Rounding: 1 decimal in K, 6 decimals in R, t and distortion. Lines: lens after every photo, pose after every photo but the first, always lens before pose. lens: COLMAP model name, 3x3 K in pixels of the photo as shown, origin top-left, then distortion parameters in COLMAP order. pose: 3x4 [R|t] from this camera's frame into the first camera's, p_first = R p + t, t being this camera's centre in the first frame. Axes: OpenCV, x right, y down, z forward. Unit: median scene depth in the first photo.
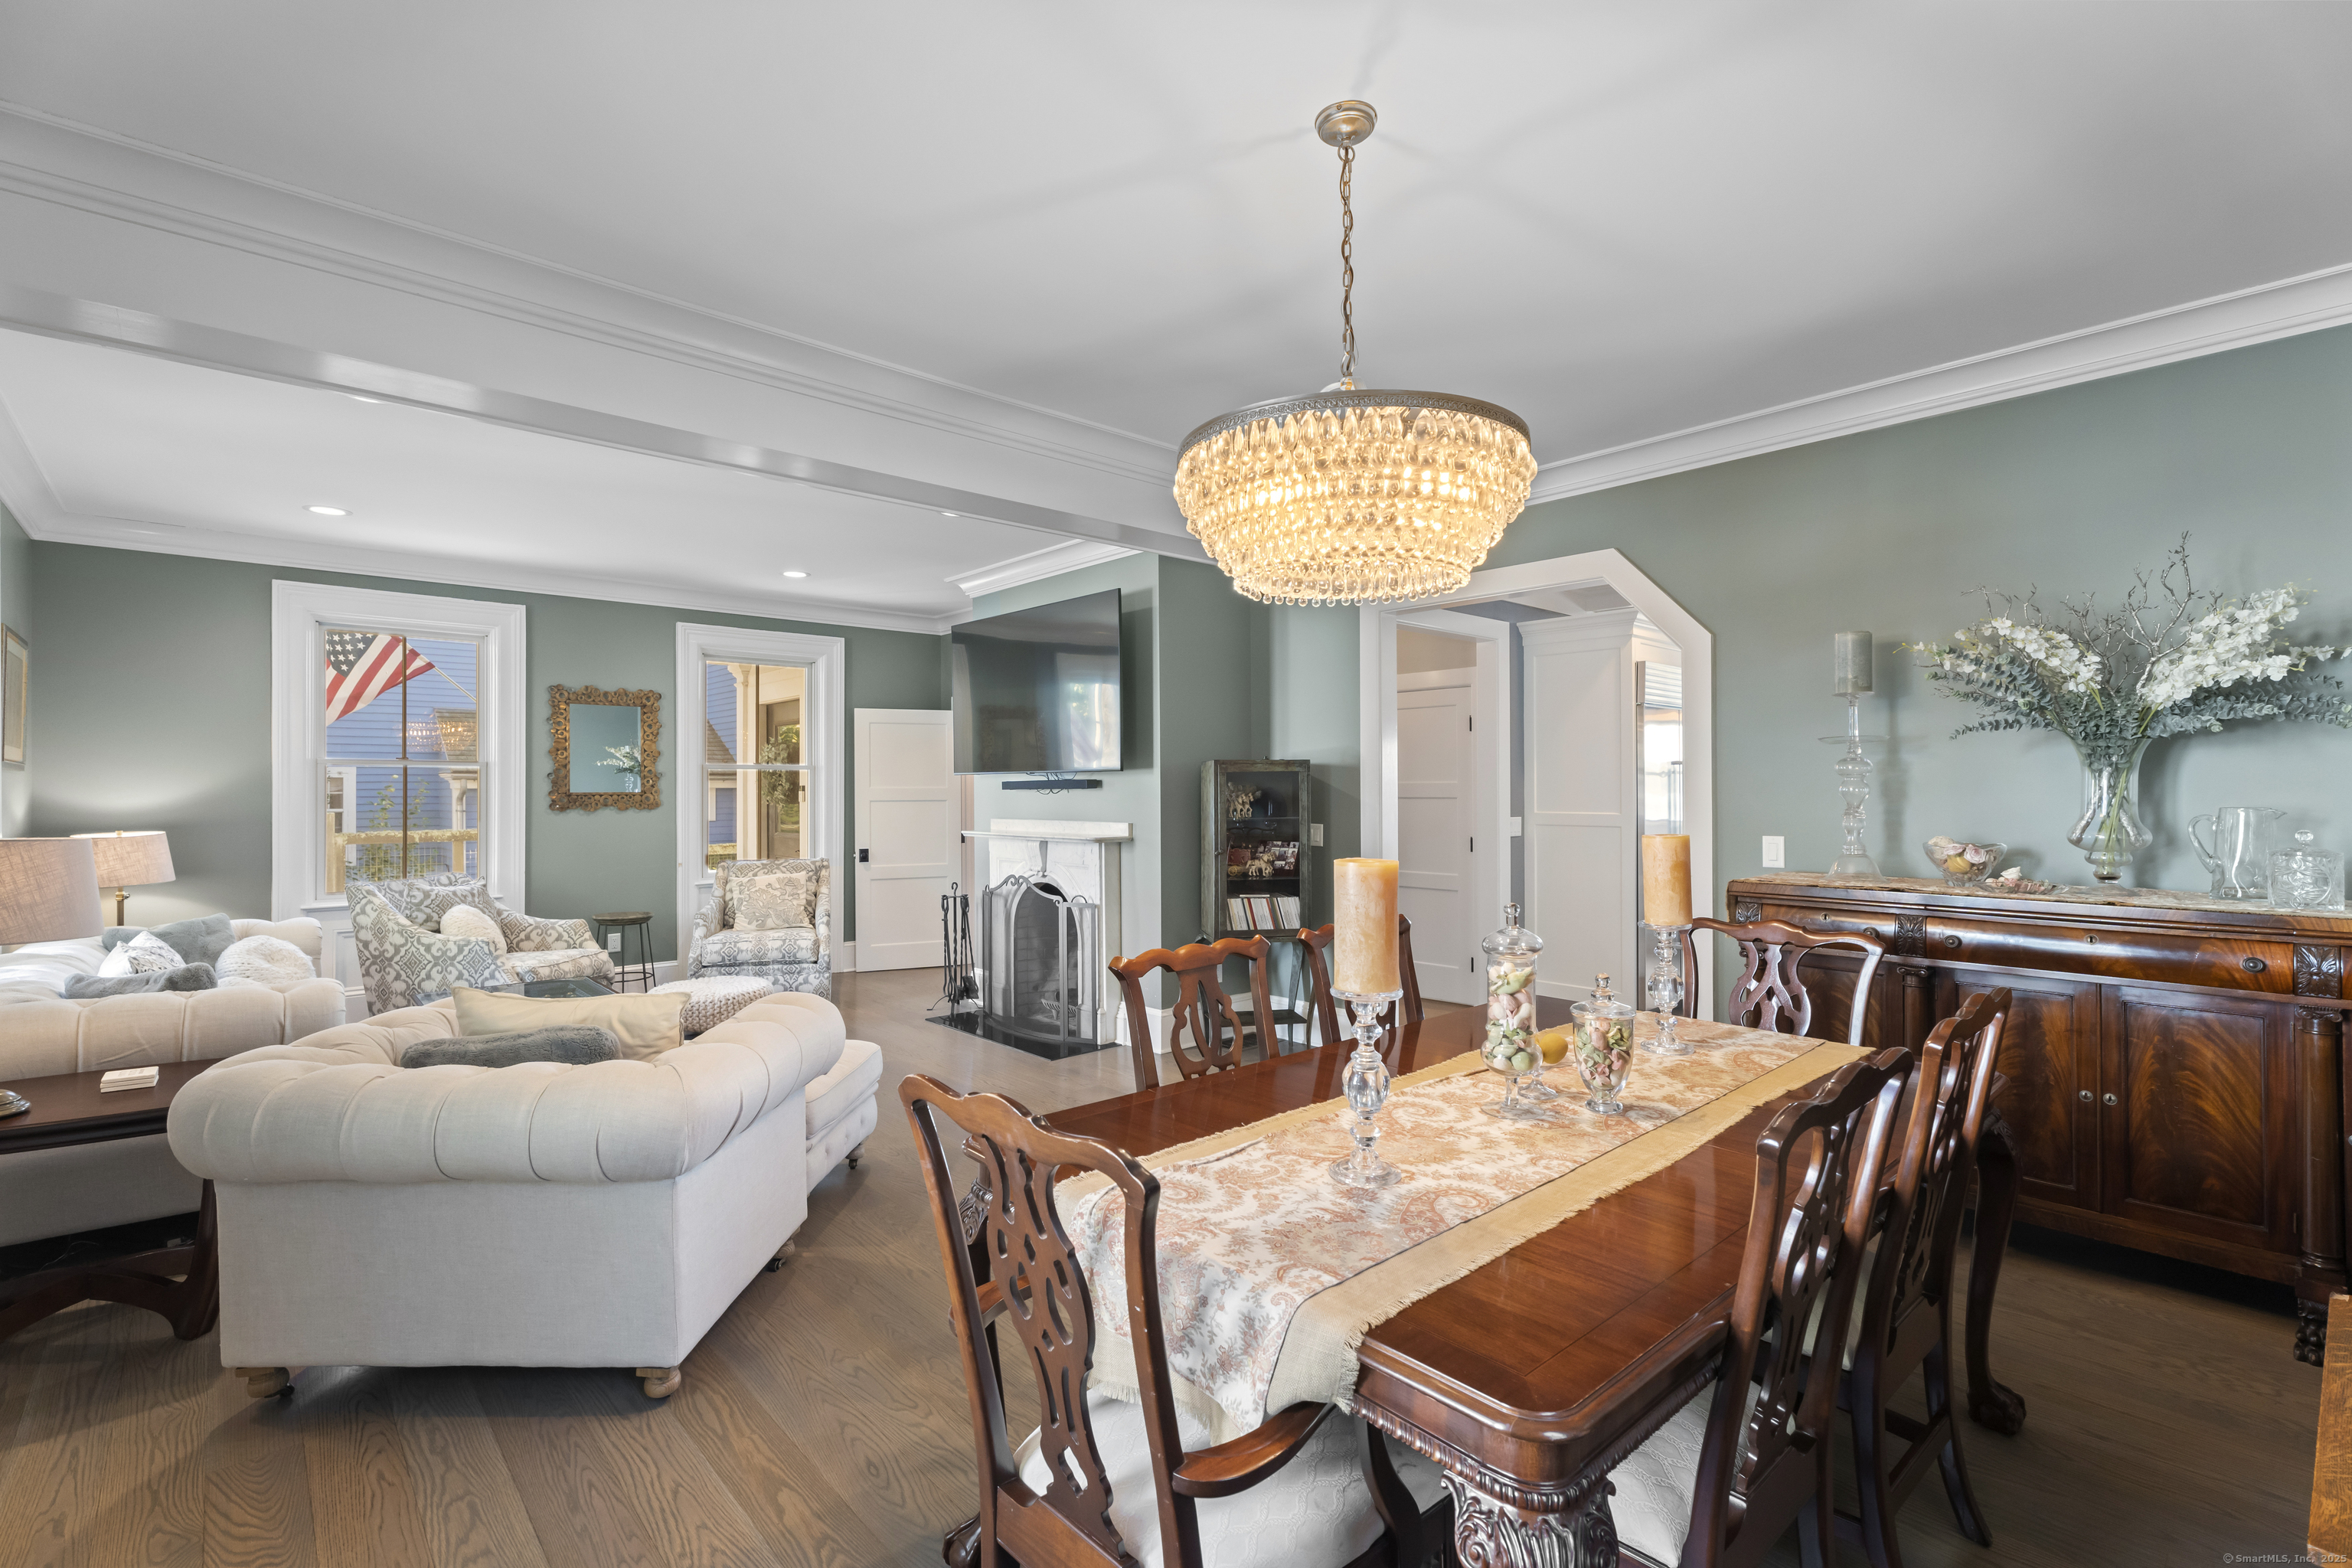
lens RADIAL K [[1039.1, 0, 1178.9], [0, 1039.1, 786.8], [0, 0, 1]] dist [0.003123, -0.000646]
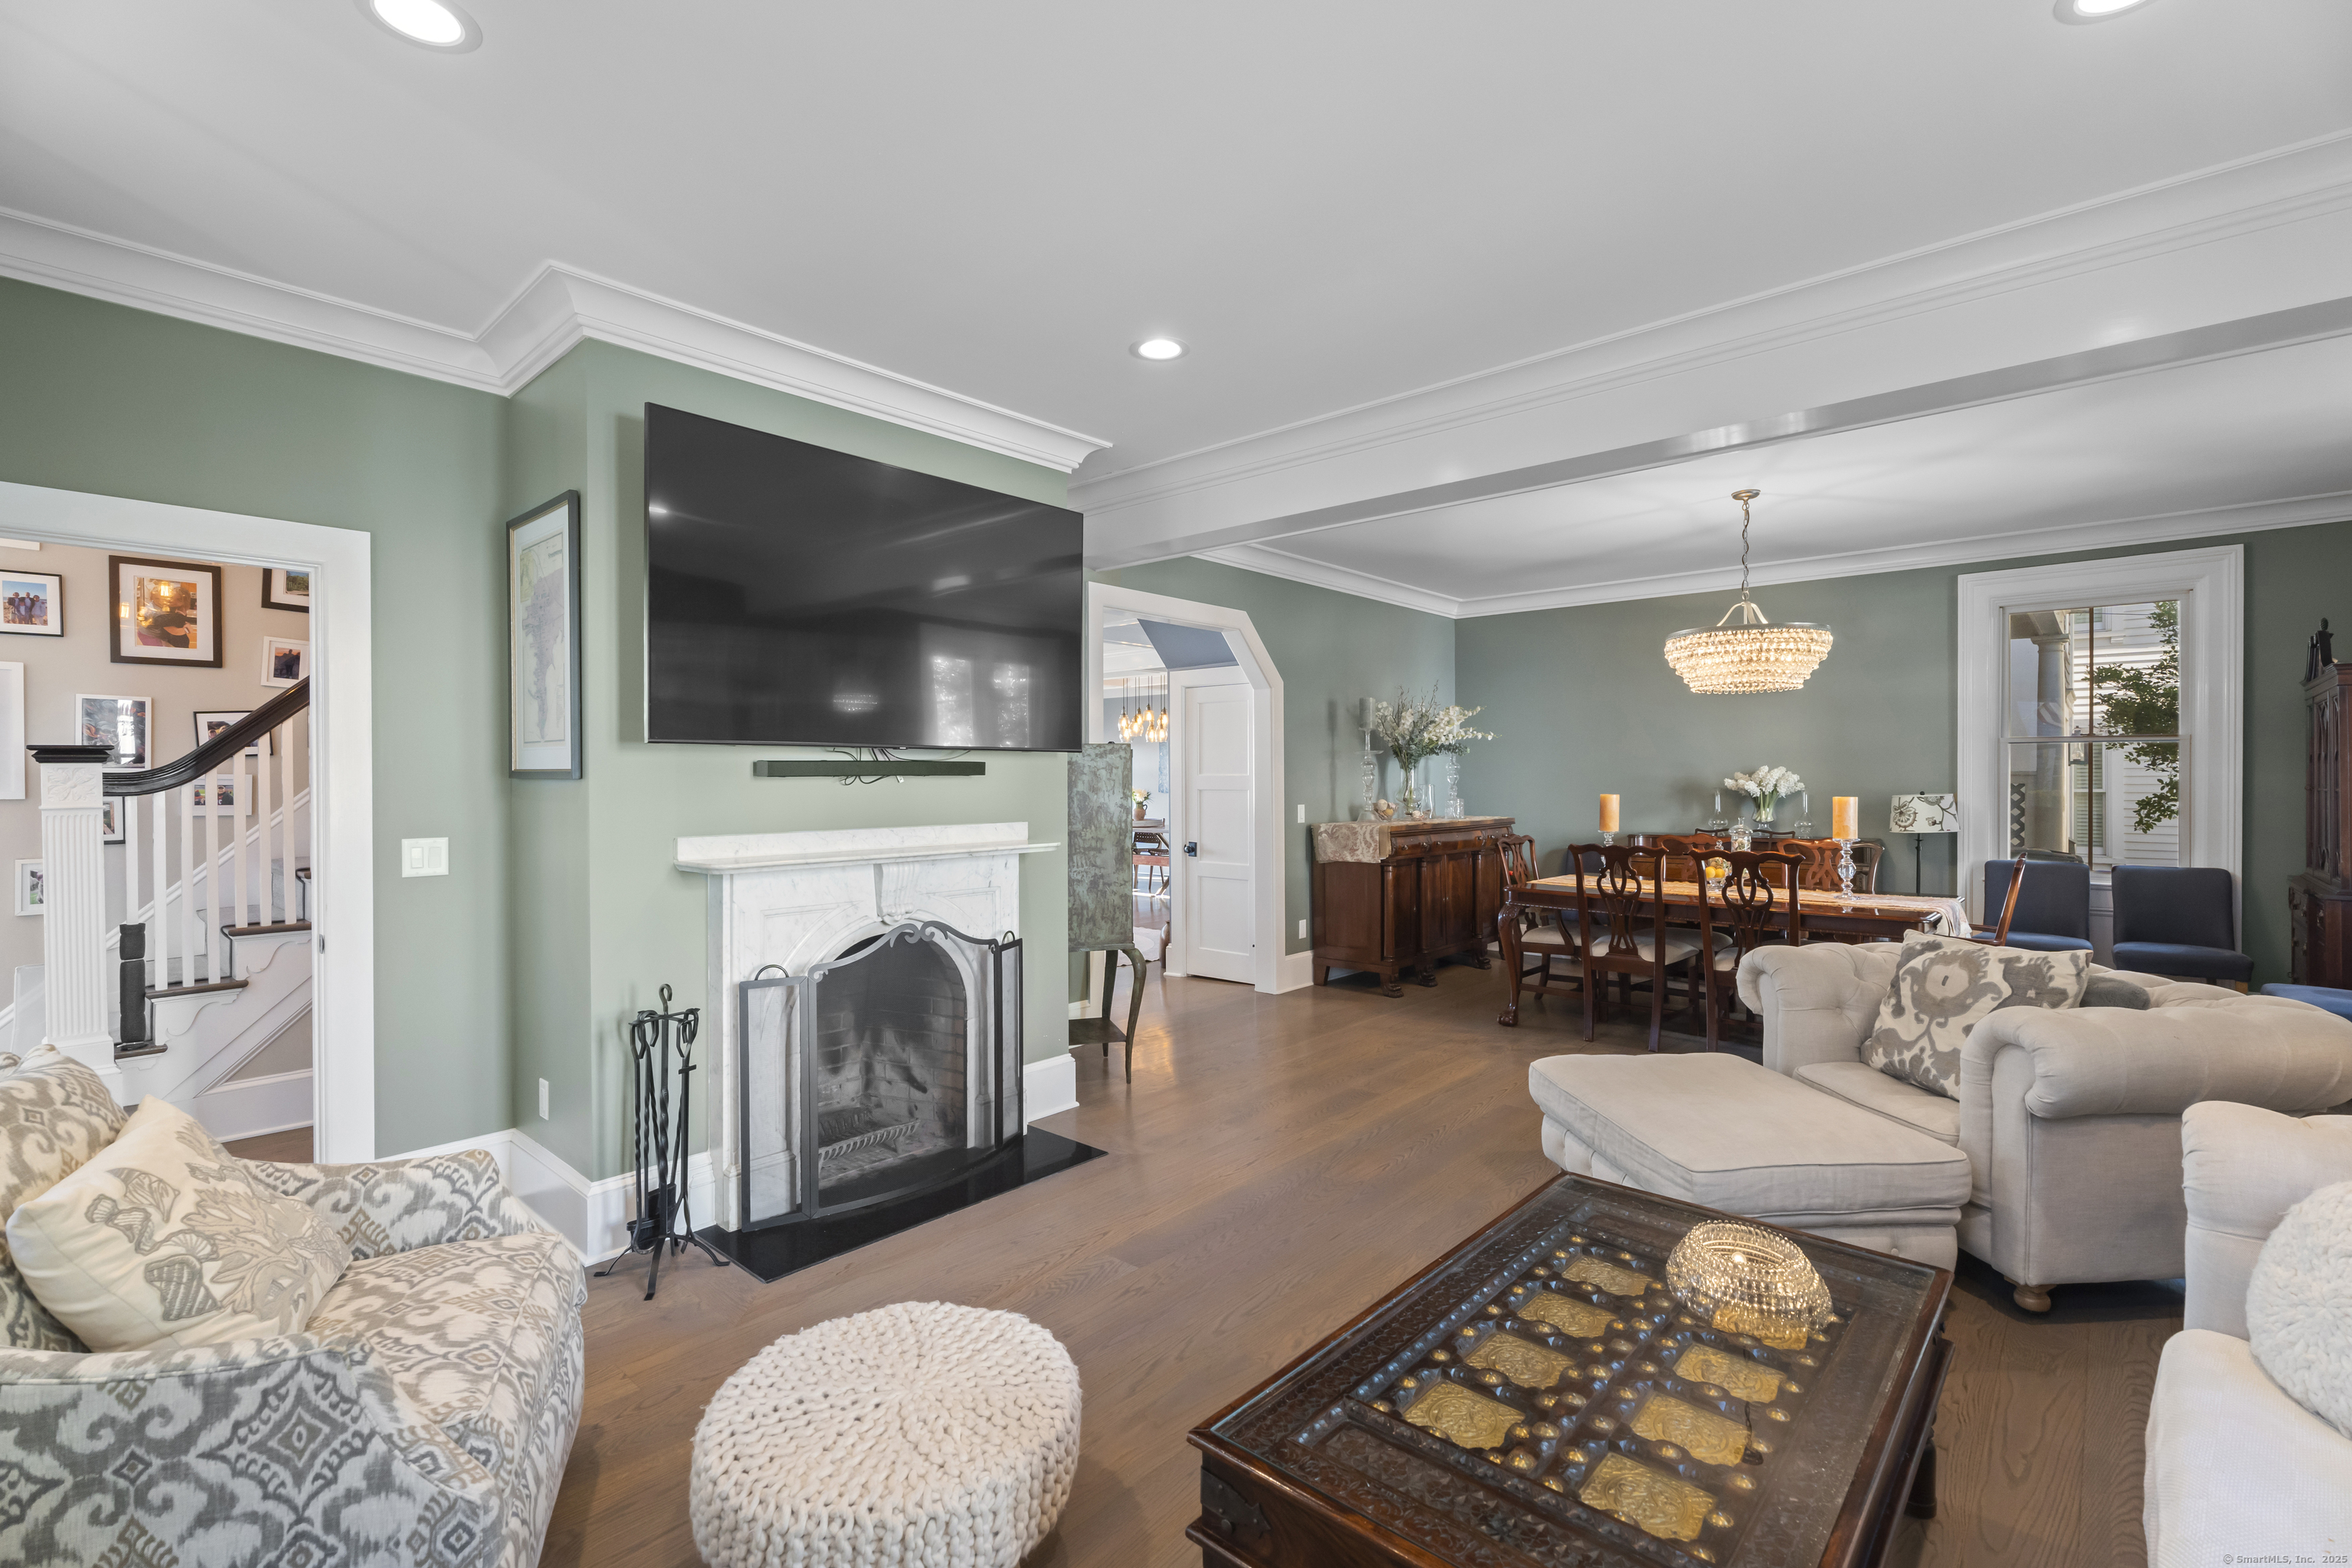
lens RADIAL K [[1039.1, 0, 1179.0], [0, 1039.1, 774.0], [0, 0, 1]] dist [0.003123, -0.000646]
pose [[-0.097223, 0.002455, 0.995260, -0.737347], [-0.003385, 0.999990, -0.002797, 0.002088], [-0.995257, -0.003641, -0.097214, 0.894666]]
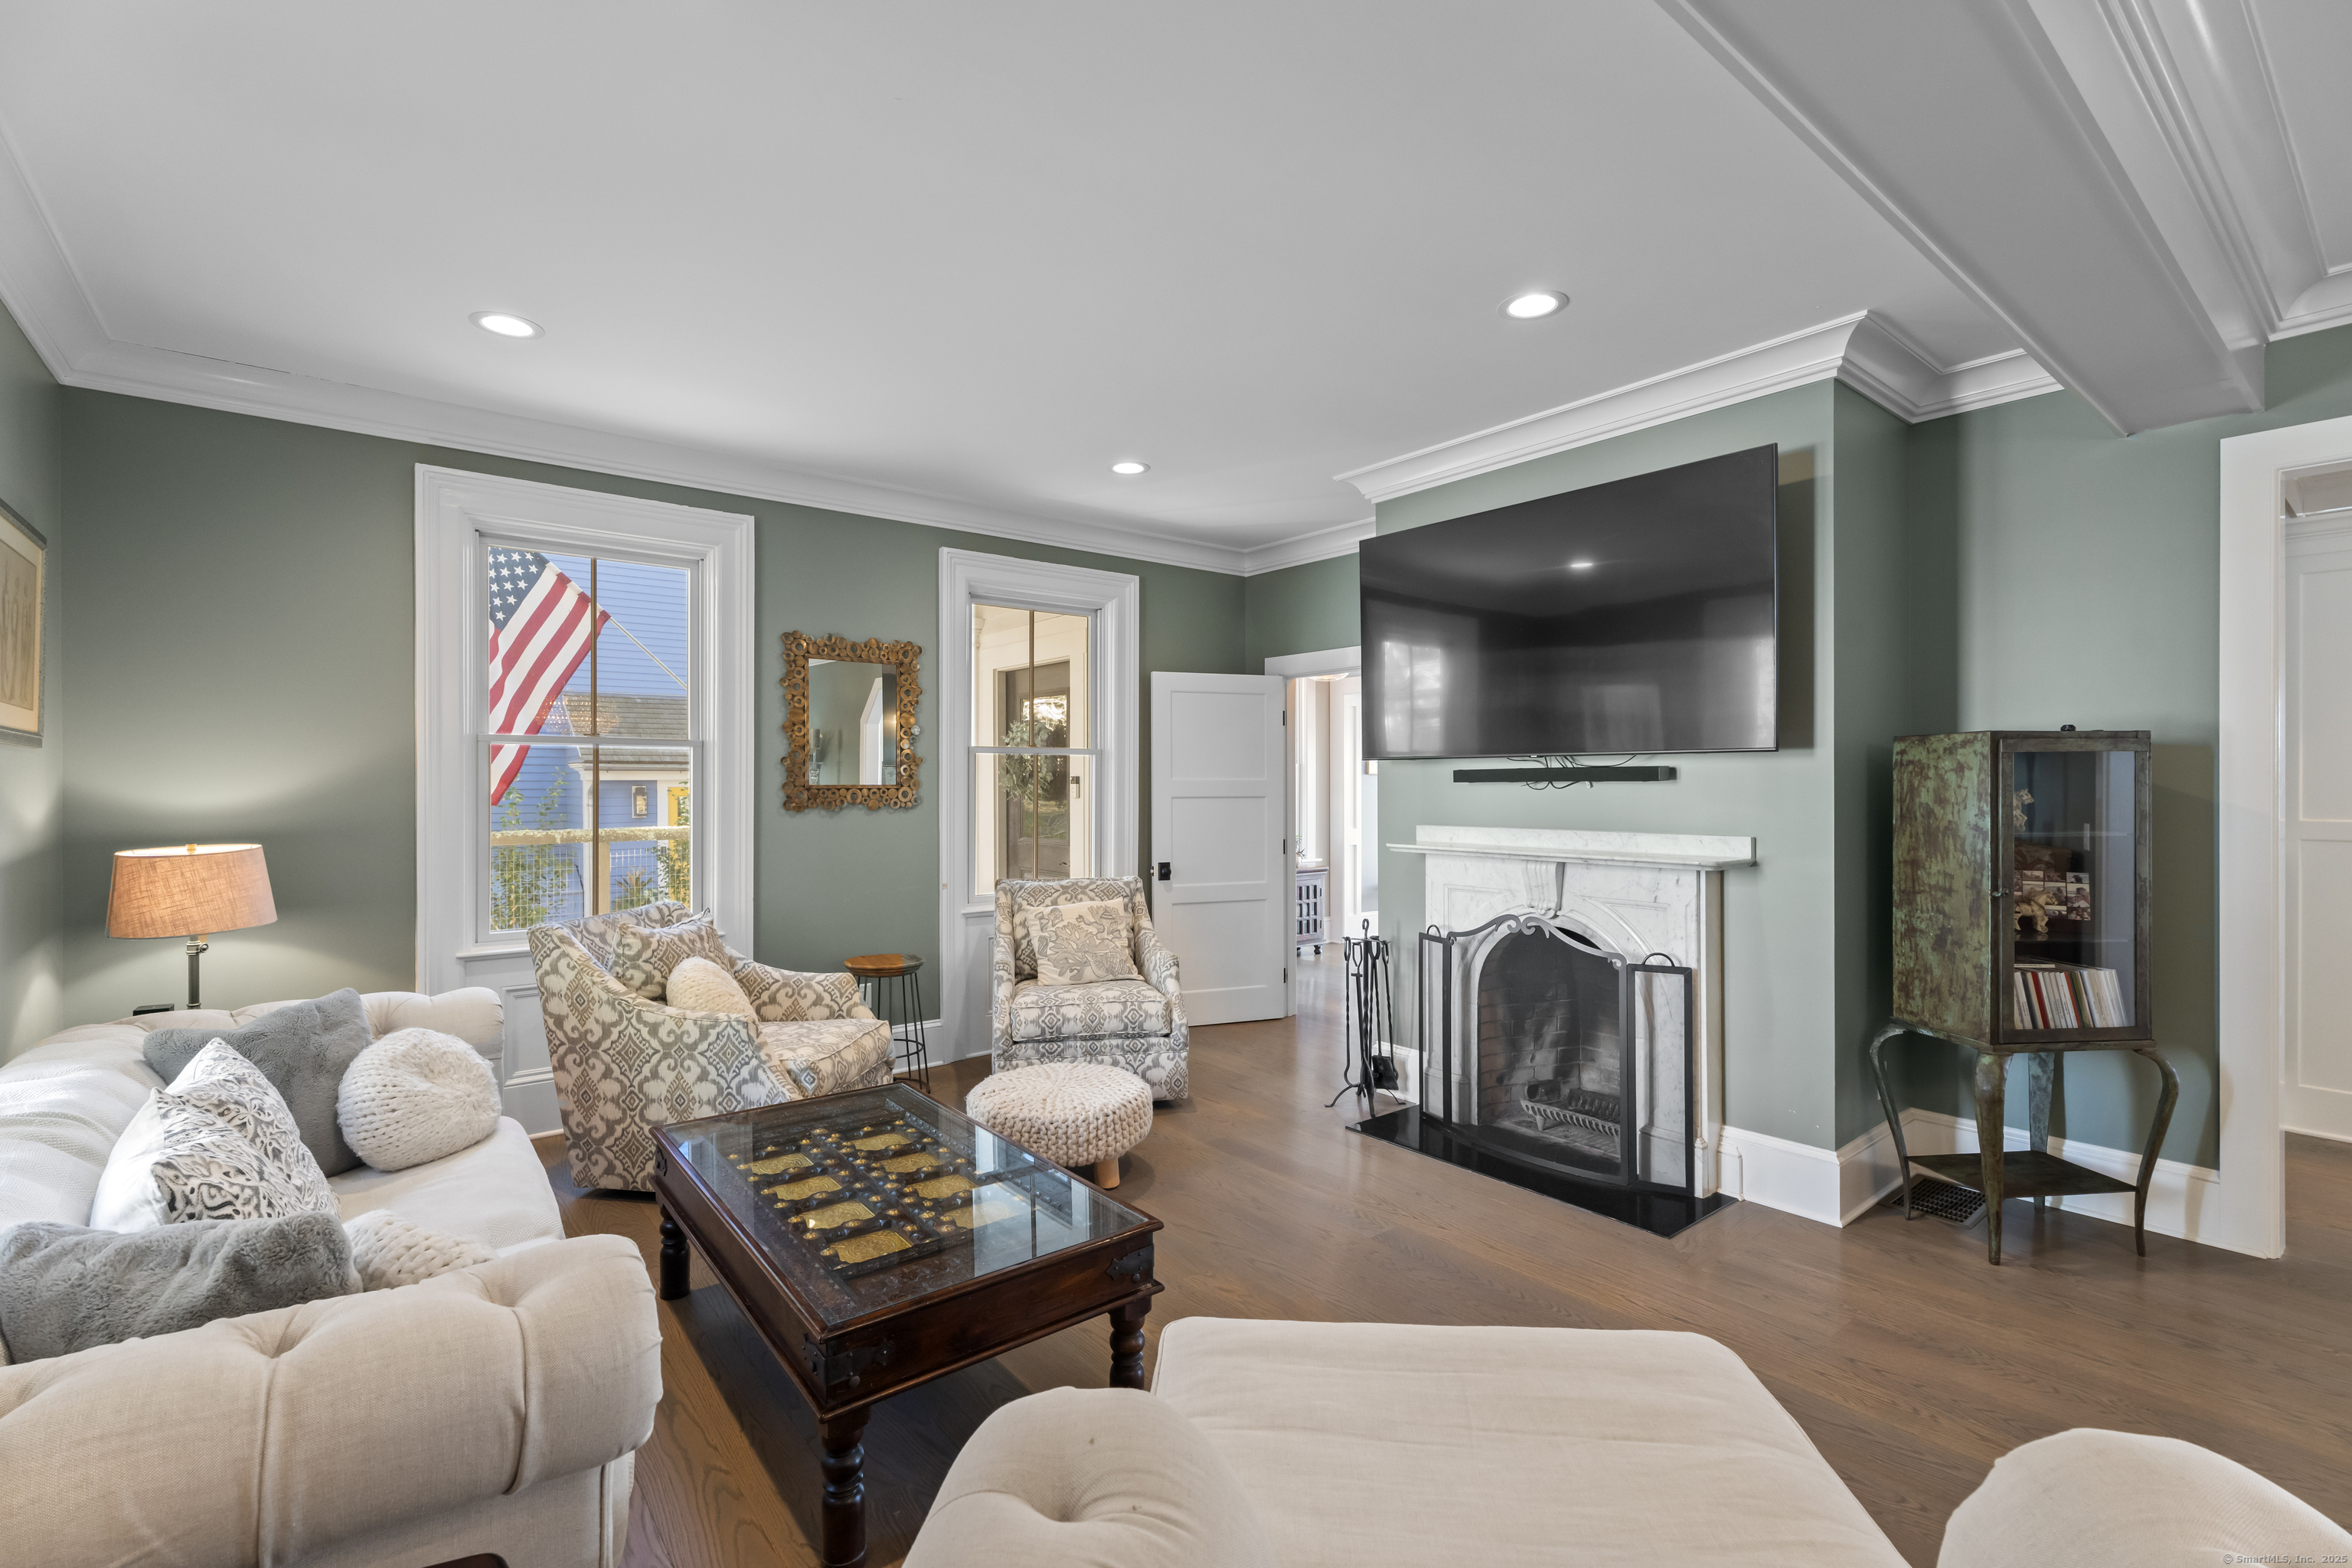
lens RADIAL K [[1039.1, 0, 1176.1], [0, 1039.1, 788.9], [0, 0, 1]] dist [0.003123, -0.000646]
pose [[0.997944, 0.002902, -0.064025, -0.321823], [-0.002399, 0.999966, 0.007920, 0.002235], [0.064046, -0.007750, 0.997917, 0.344298]]
